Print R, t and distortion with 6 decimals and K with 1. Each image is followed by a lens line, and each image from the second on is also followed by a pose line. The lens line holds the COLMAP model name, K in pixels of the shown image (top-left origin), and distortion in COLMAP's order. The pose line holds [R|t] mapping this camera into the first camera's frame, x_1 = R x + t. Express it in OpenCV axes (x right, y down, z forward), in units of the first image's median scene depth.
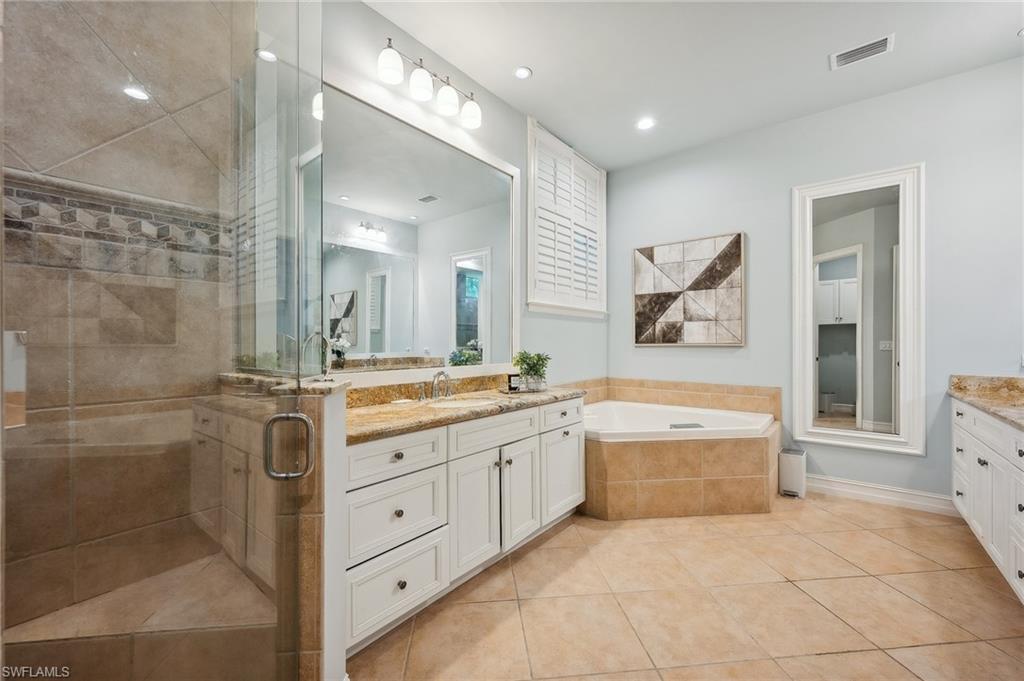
lens RADIAL K [[407.3, 0, 511.1], [0, 407.3, 342.6], [0, 0, 1]] dist [-0.002689, 0.000218]
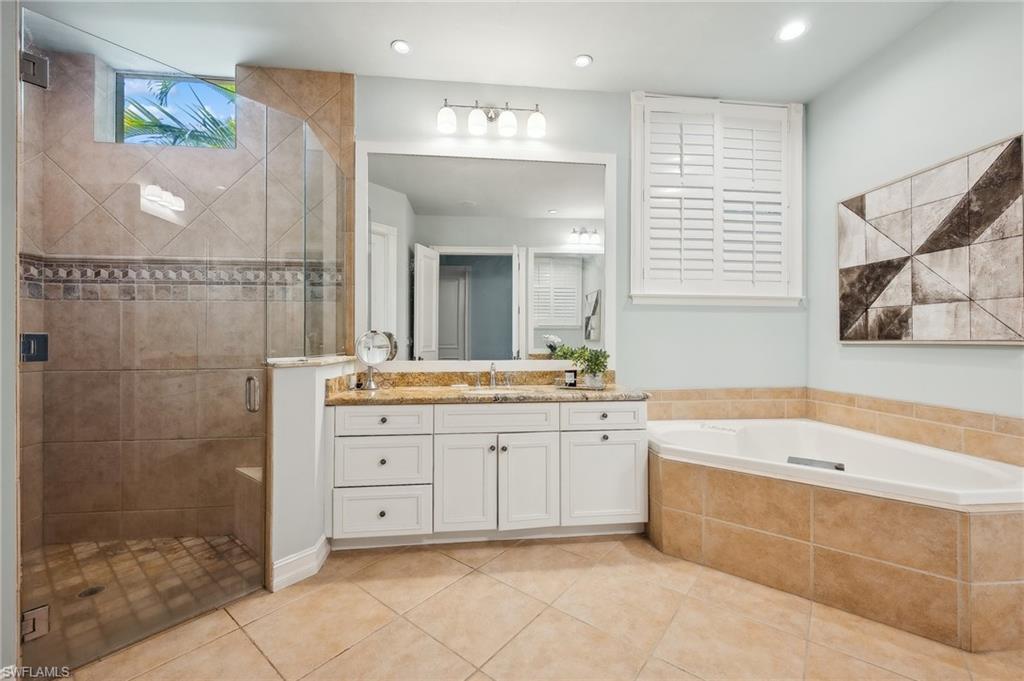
lens RADIAL K [[407.3, 0, 508.8], [0, 407.3, 338.0], [0, 0, 1]] dist [-0.002689, 0.000218]
pose [[0.713497, 0.000820, -0.700658, 0.435844], [-0.002414, 0.999996, -0.001289, 0.000625], [0.700654, 0.002611, 0.713496, 0.136640]]
